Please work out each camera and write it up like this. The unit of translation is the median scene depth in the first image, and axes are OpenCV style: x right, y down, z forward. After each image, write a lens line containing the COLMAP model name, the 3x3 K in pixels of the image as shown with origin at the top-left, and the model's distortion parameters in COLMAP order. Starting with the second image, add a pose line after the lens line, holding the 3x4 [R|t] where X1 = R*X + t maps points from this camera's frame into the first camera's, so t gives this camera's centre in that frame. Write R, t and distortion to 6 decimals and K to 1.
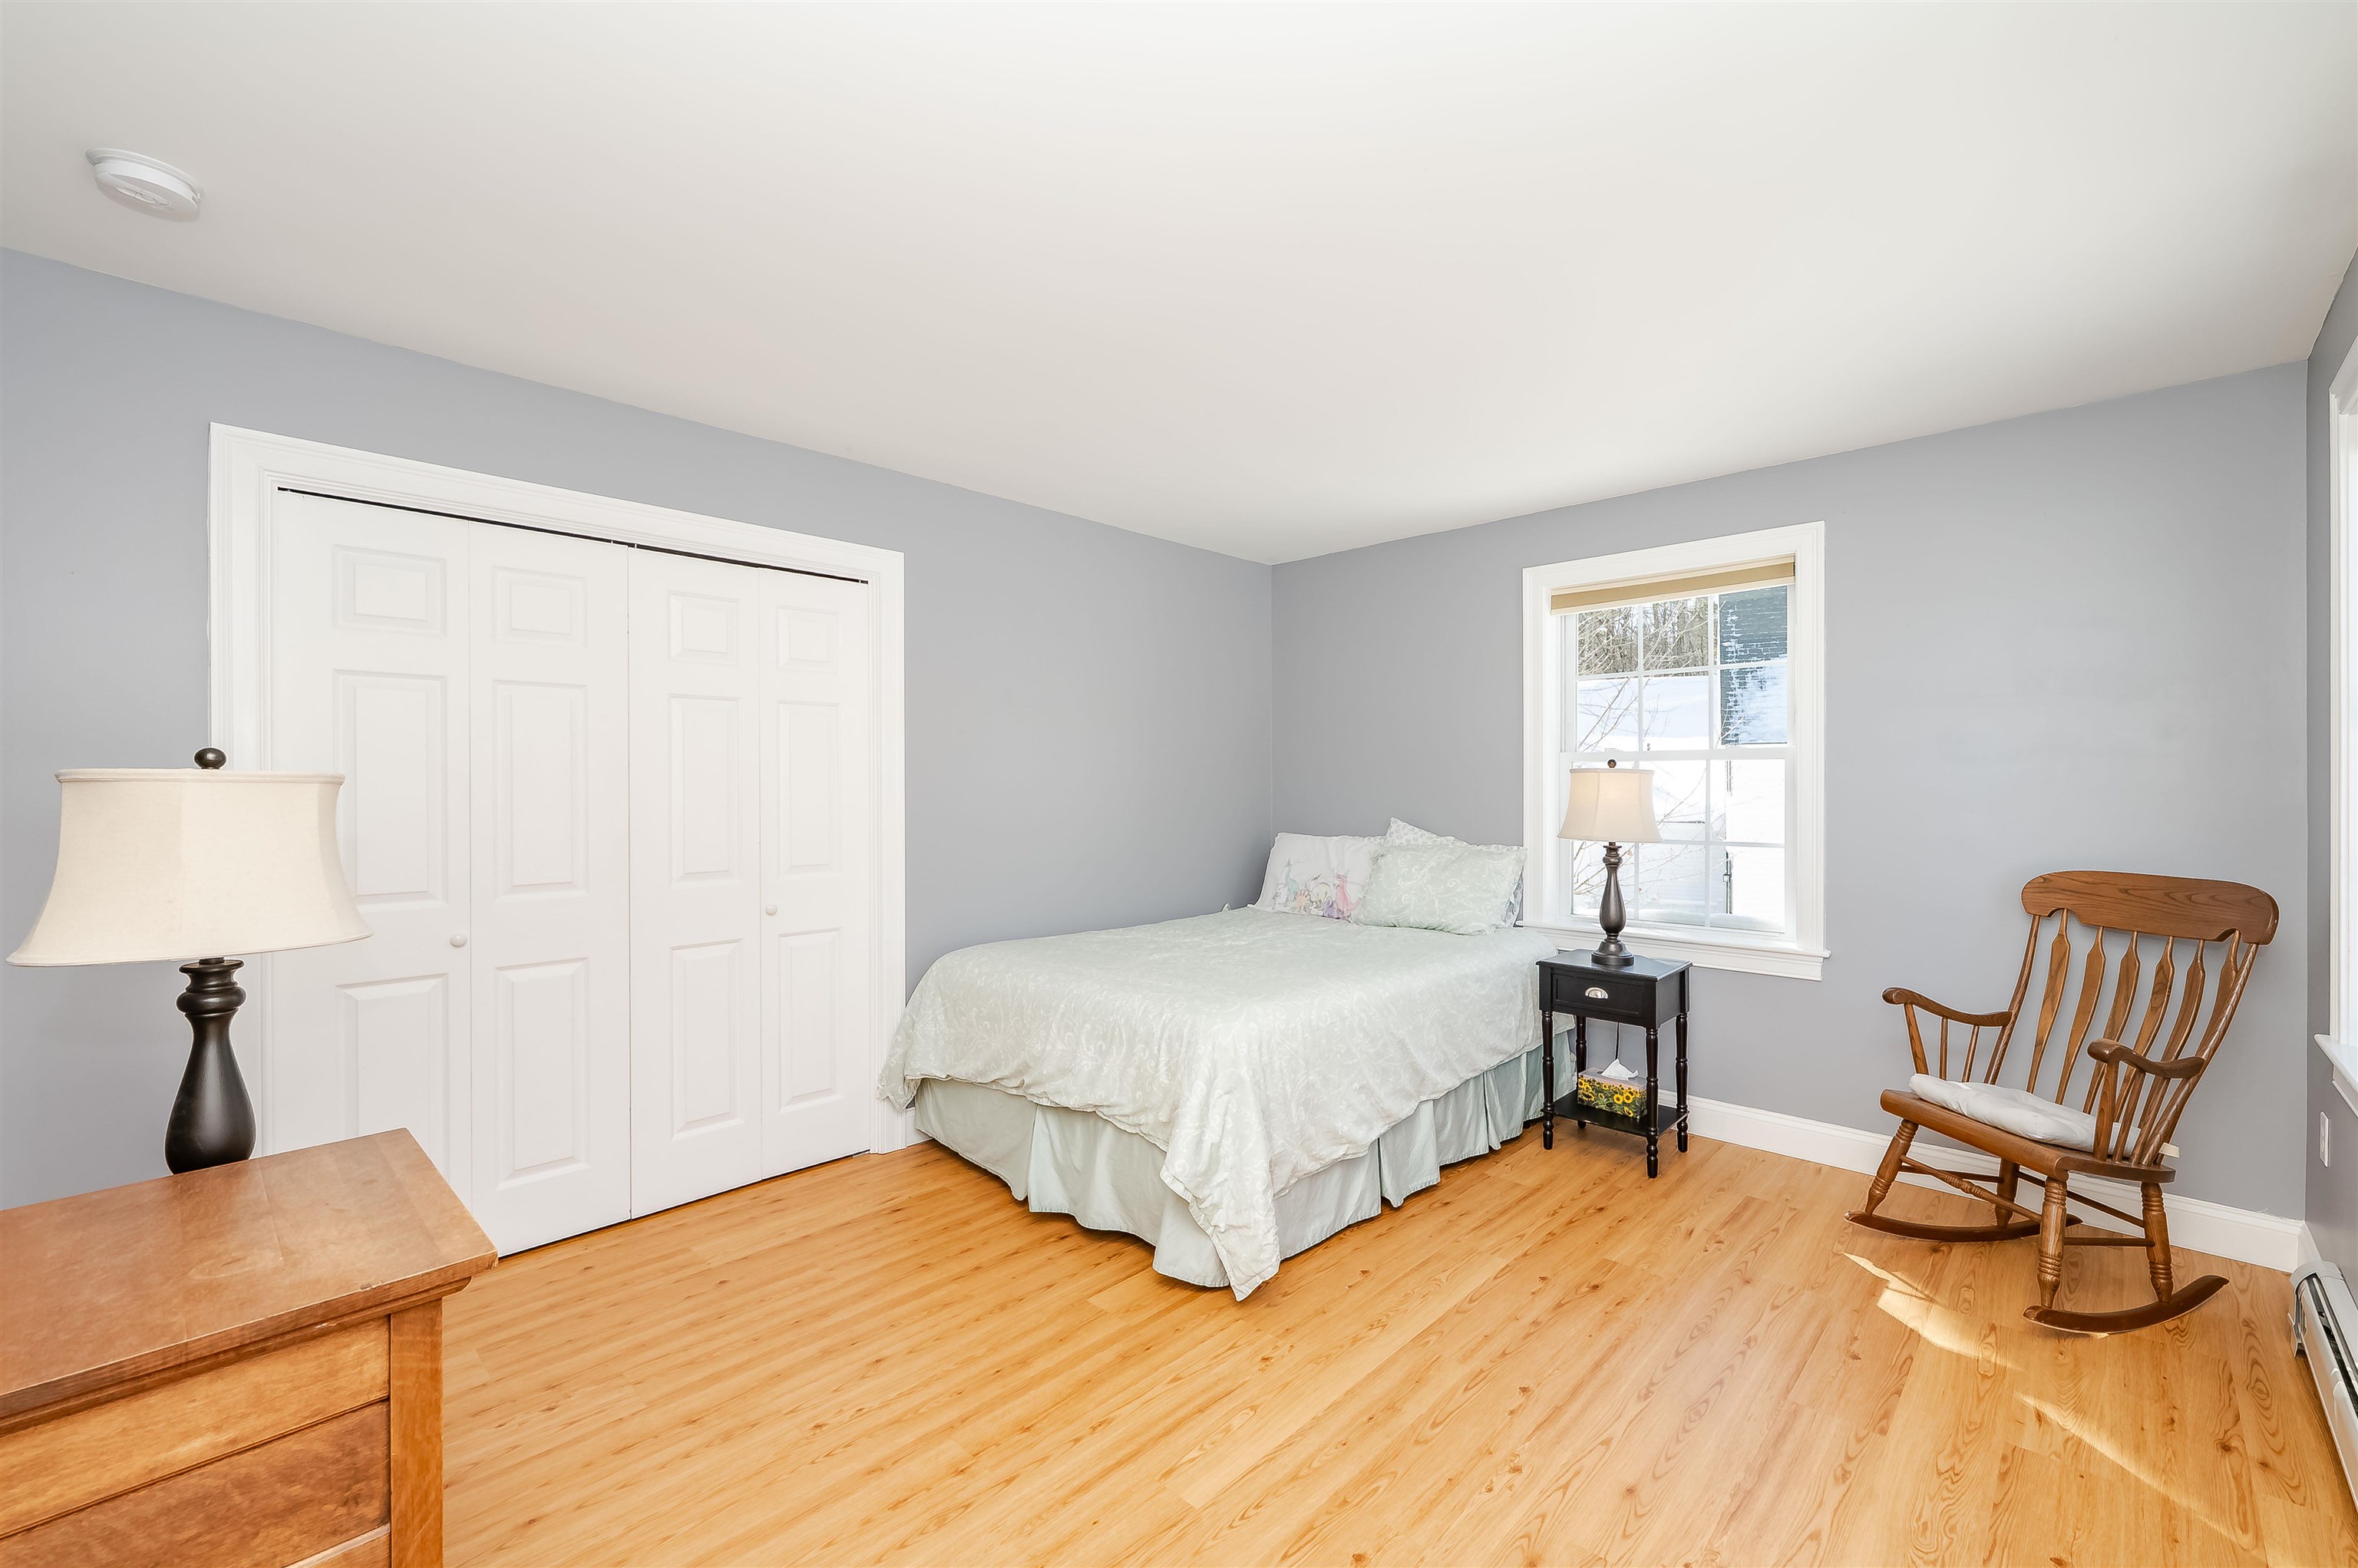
lens RADIAL K [[947.8, 0, 1182.4], [0, 947.8, 788.5], [0, 0, 1]] dist [-0.004797, 0.001567]
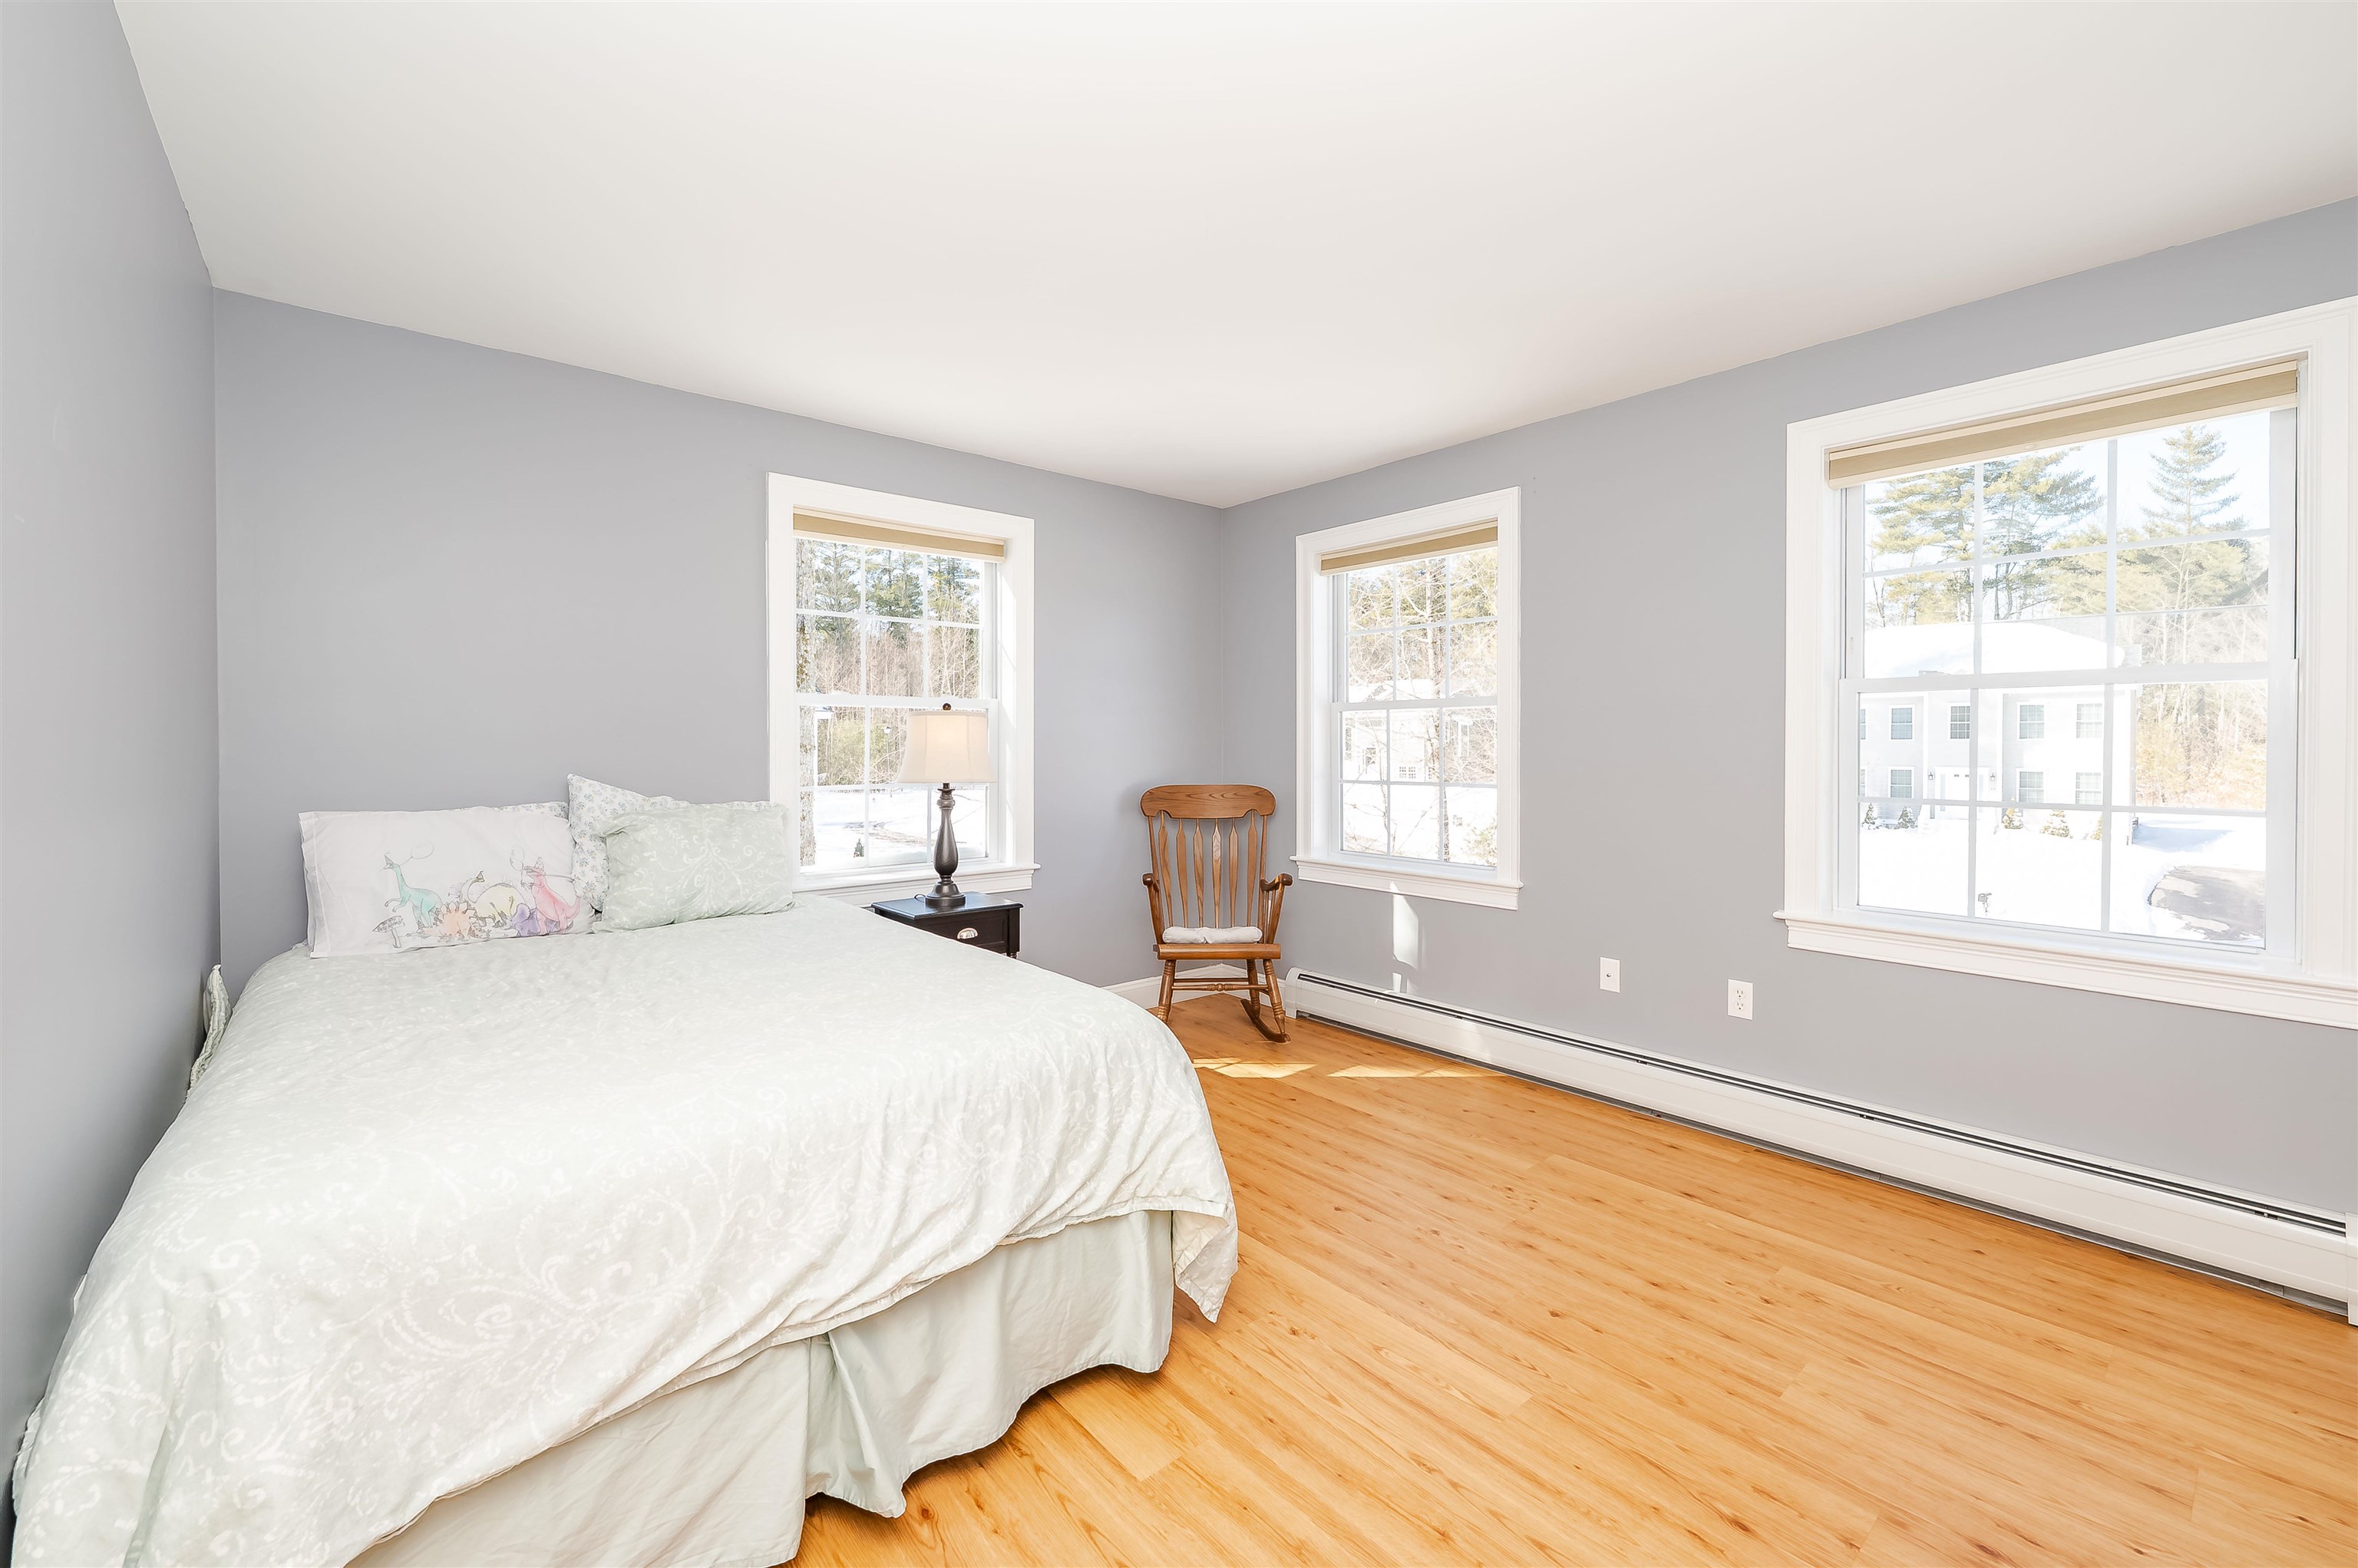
lens RADIAL K [[947.8, 0, 1222.2], [0, 947.8, 744.1], [0, 0, 1]] dist [-0.004797, 0.001567]
pose [[0.095719, 0.003109, 0.995404, -0.627920], [0.005432, 0.999979, -0.003646, 0.021928], [-0.995394, 0.005756, 0.095700, 0.727519]]
